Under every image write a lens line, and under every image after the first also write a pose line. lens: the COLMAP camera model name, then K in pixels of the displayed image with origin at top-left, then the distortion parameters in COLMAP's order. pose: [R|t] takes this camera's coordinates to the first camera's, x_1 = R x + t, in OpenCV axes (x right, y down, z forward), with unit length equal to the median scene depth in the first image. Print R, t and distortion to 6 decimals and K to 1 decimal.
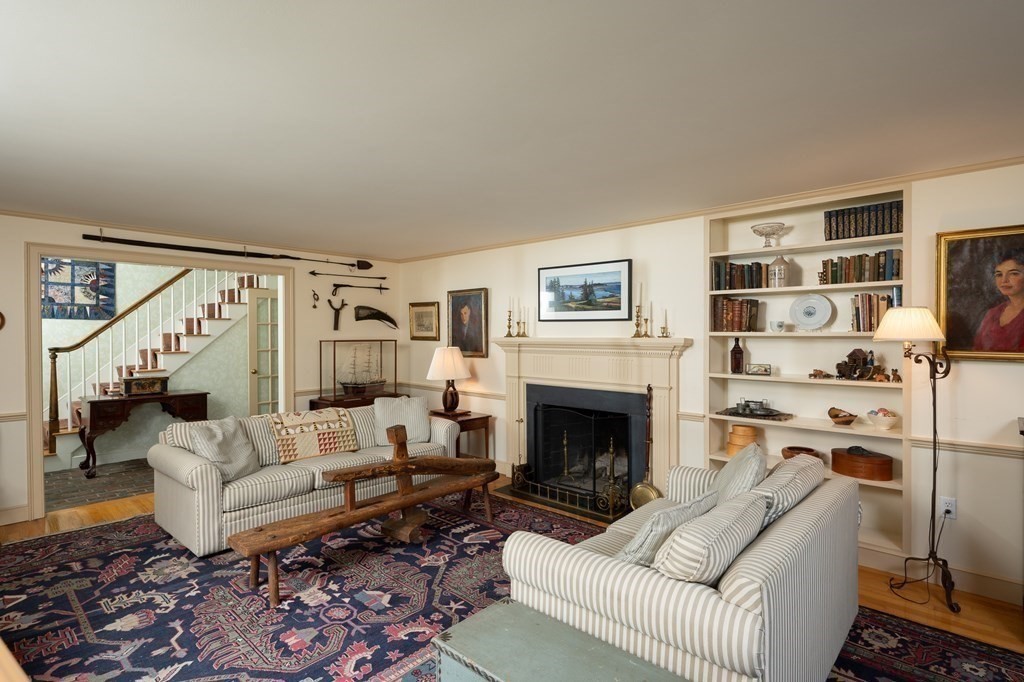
lens RADIAL K [[516.1, 0, 512.0], [0, 516.1, 341.0], [0, 0, 1]] dist [0.012483, -0.000472]
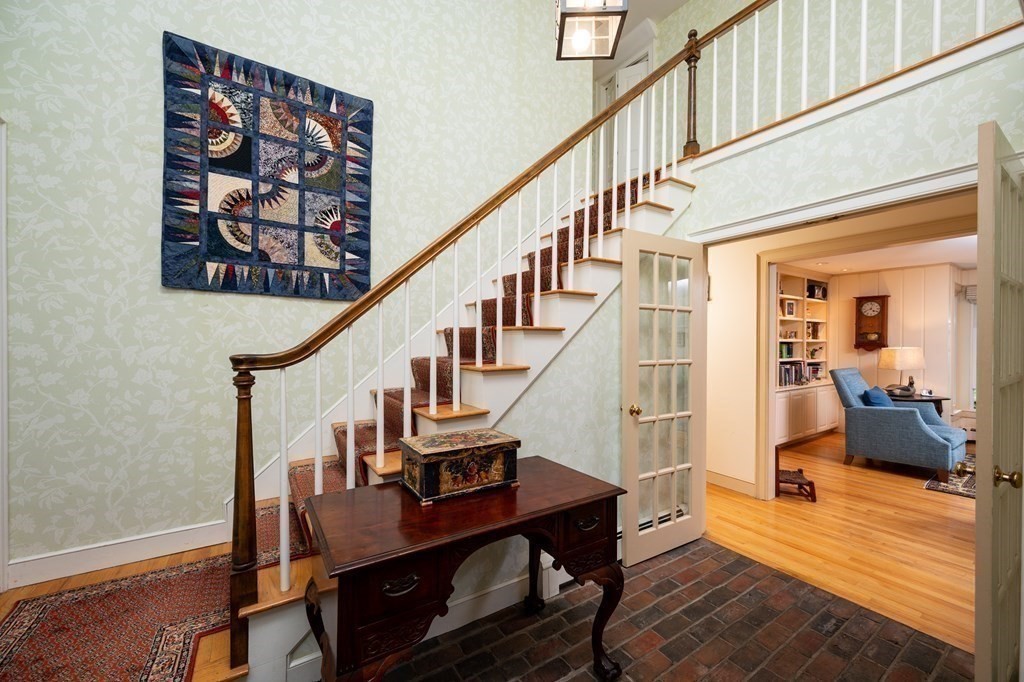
lens RADIAL K [[418.3, 0, 525.2], [0, 418.3, 342.9], [0, 0, 1]] dist [0.001696, -0.000006]
pose [[0.973813, 0.002813, -0.227335, -0.593520], [-0.005363, 0.999929, -0.010598, 0.005726], [0.227289, 0.011540, 0.973759, 0.720518]]
